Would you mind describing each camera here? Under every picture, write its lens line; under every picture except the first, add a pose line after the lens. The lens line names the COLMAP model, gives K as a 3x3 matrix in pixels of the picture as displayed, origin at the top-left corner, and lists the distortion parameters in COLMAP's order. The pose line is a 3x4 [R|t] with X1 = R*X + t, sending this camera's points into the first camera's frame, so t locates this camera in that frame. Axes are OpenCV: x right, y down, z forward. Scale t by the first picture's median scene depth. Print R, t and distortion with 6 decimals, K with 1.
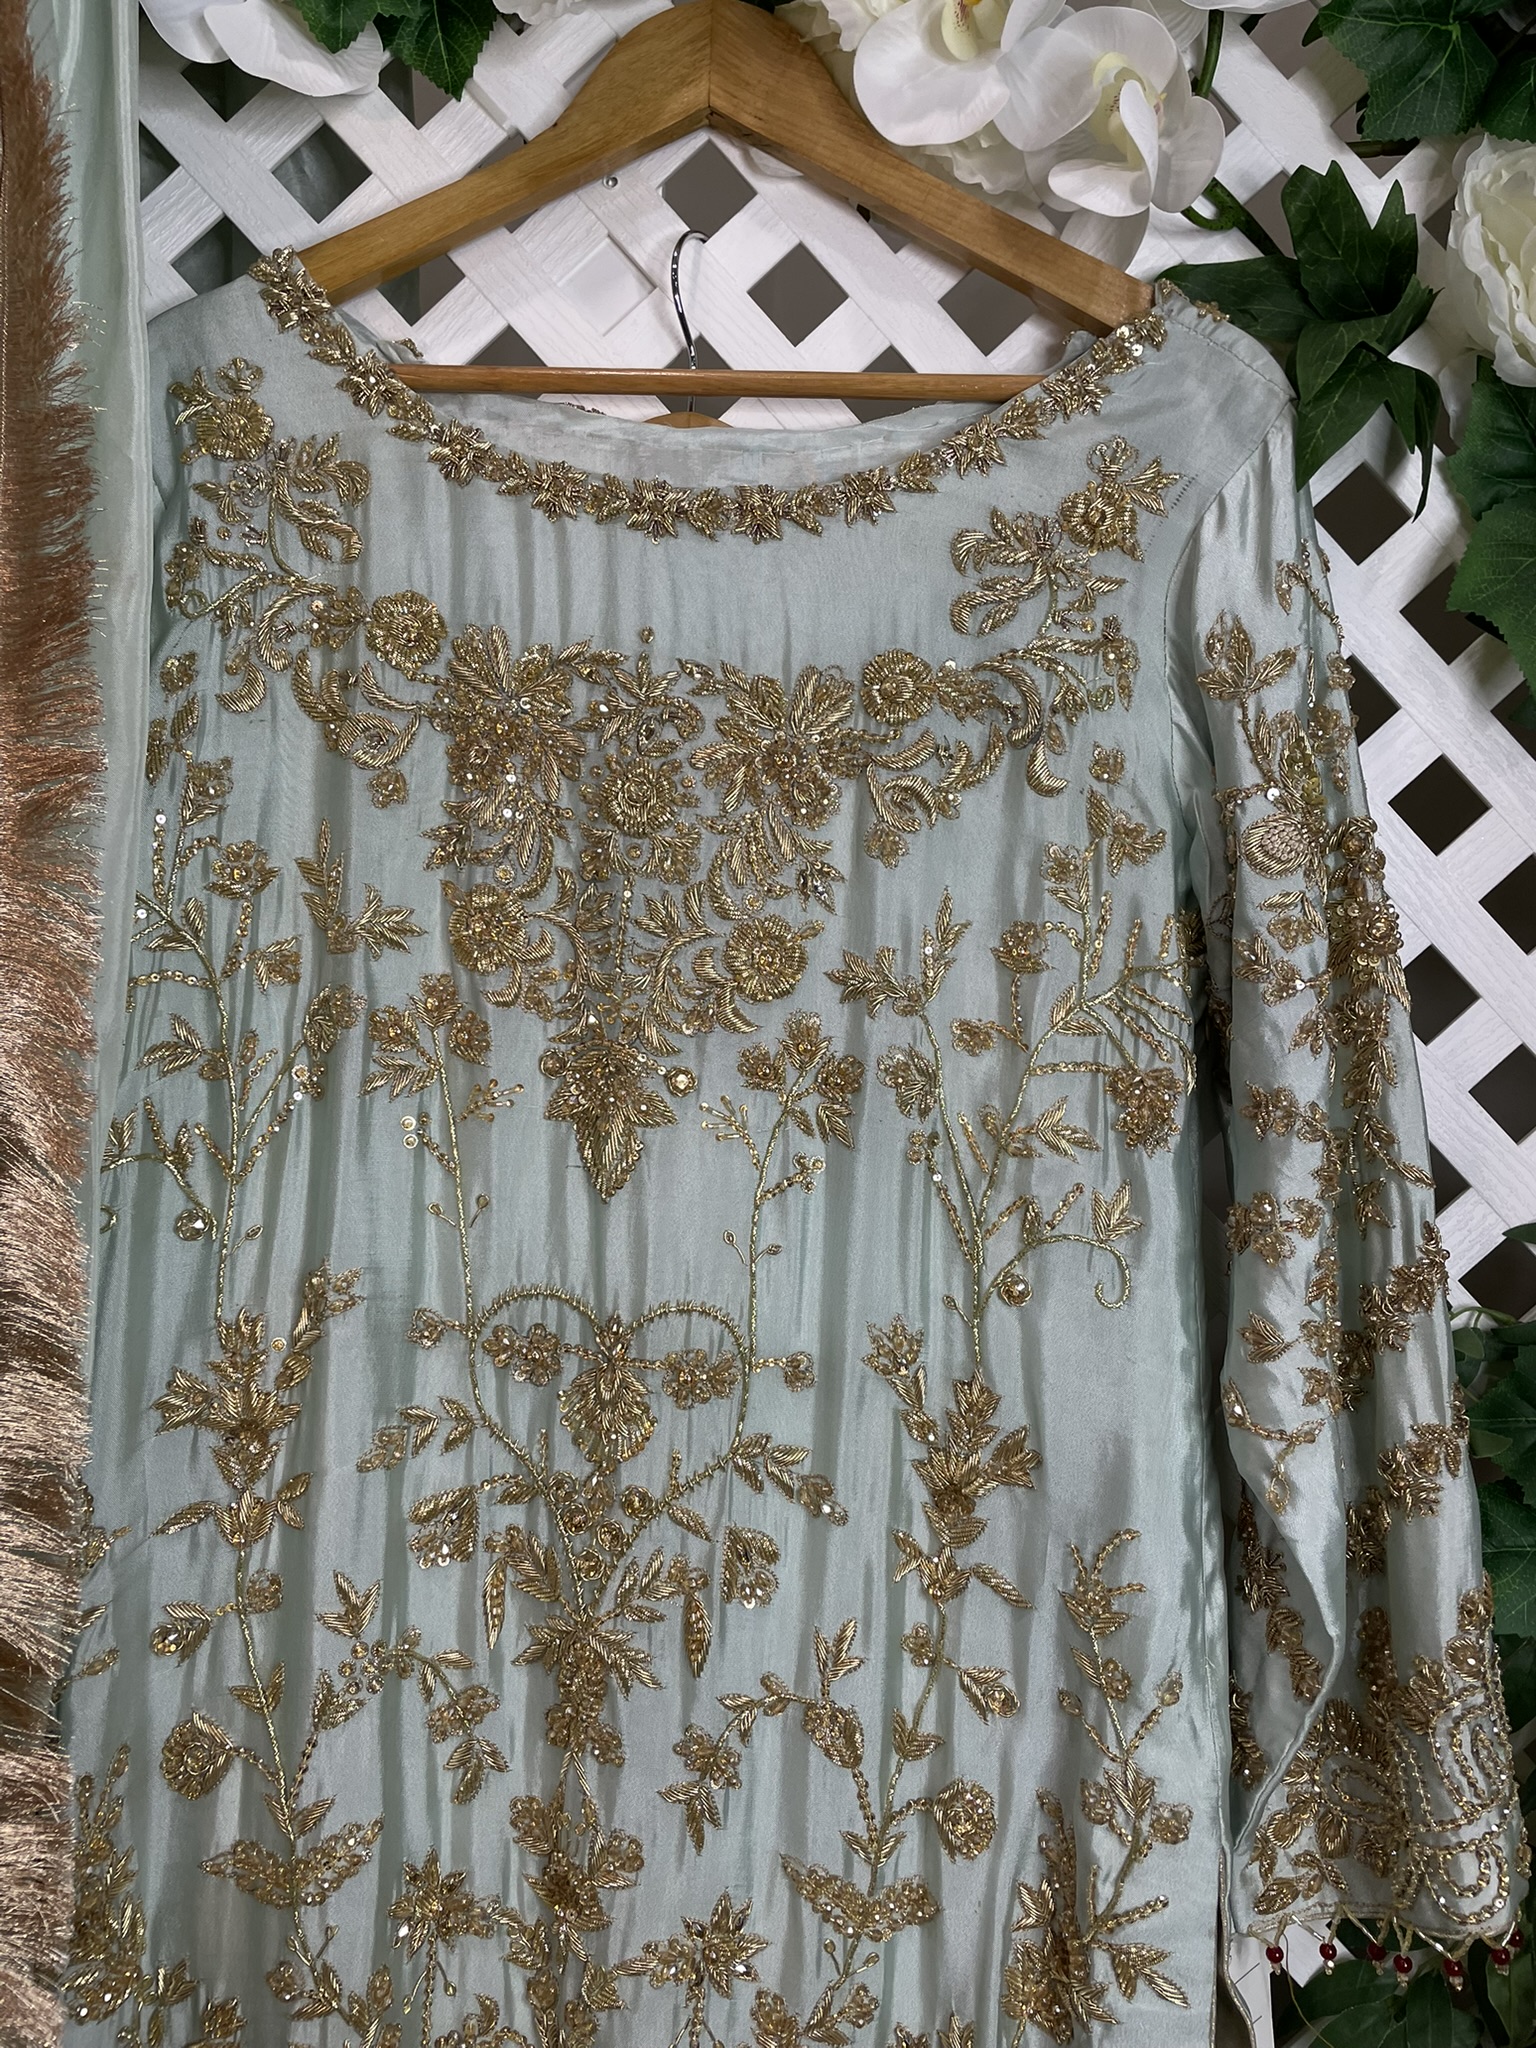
lens RADIAL K [[1587.4, 0, 750.6], [0, 1587.4, 1031.3], [0, 0, 1]] dist [0.095513, -0.138851]
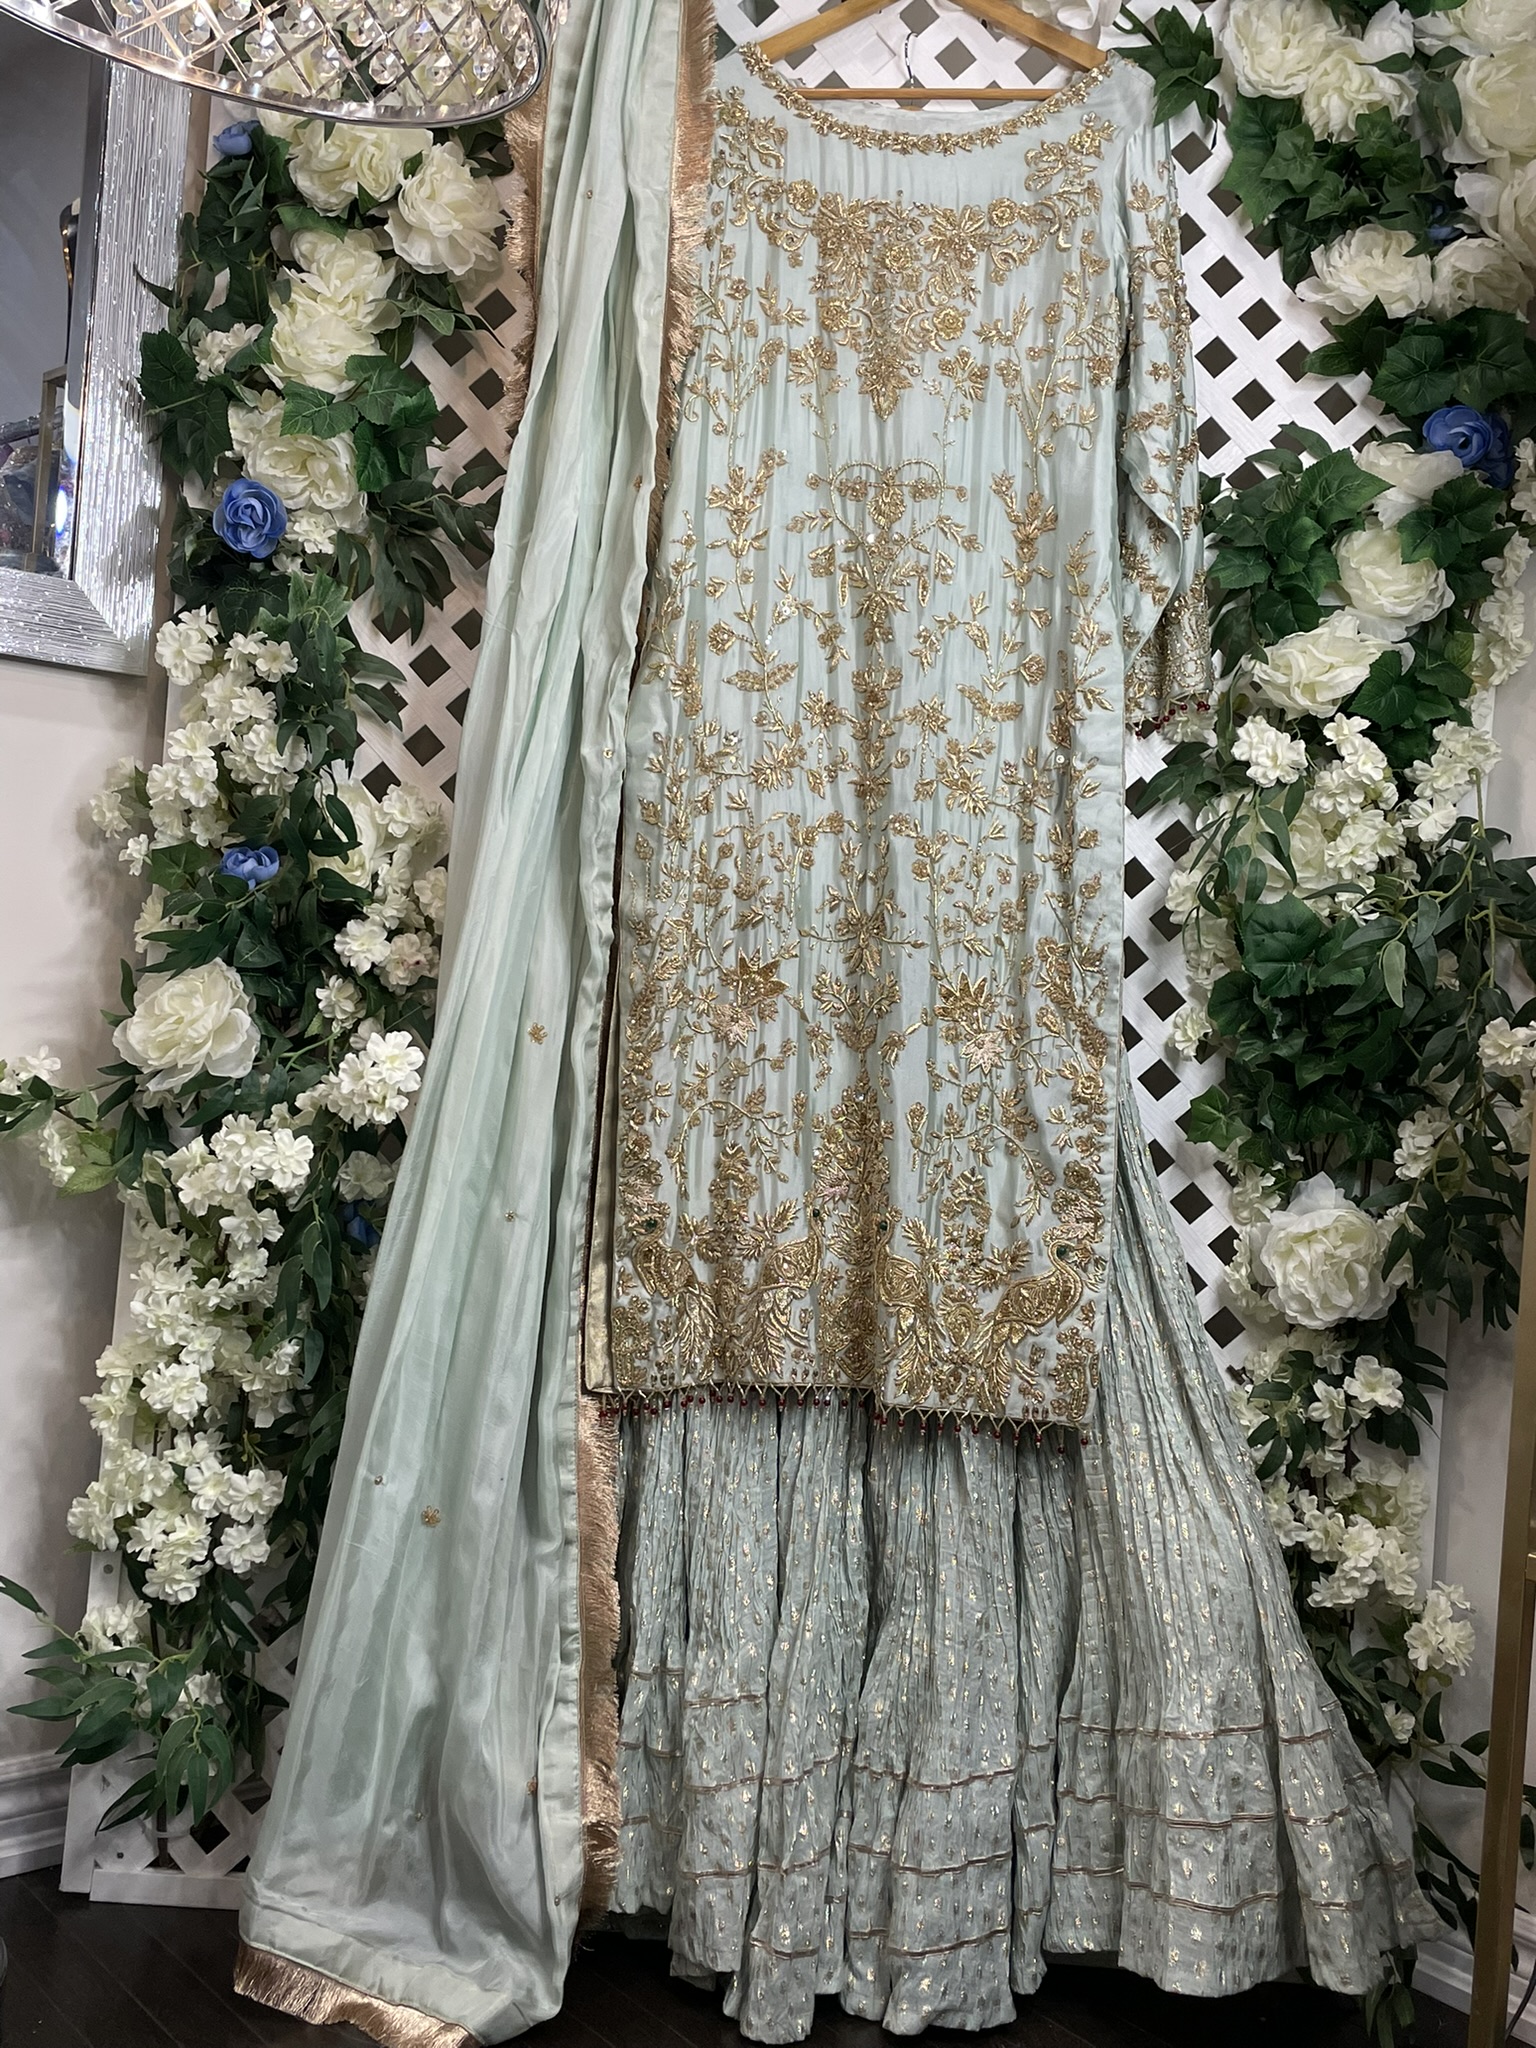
lens RADIAL K [[2059.6, 0, 742.0], [0, 2059.6, 1016.8], [0, 0, 1]] dist [0.084073, -0.114464]
pose [[0.999958, -0.005456, 0.007354, -0.338951], [0.005614, 0.999748, -0.021734, 1.087851], [-0.007233, 0.021774, 0.999737, -2.182742]]
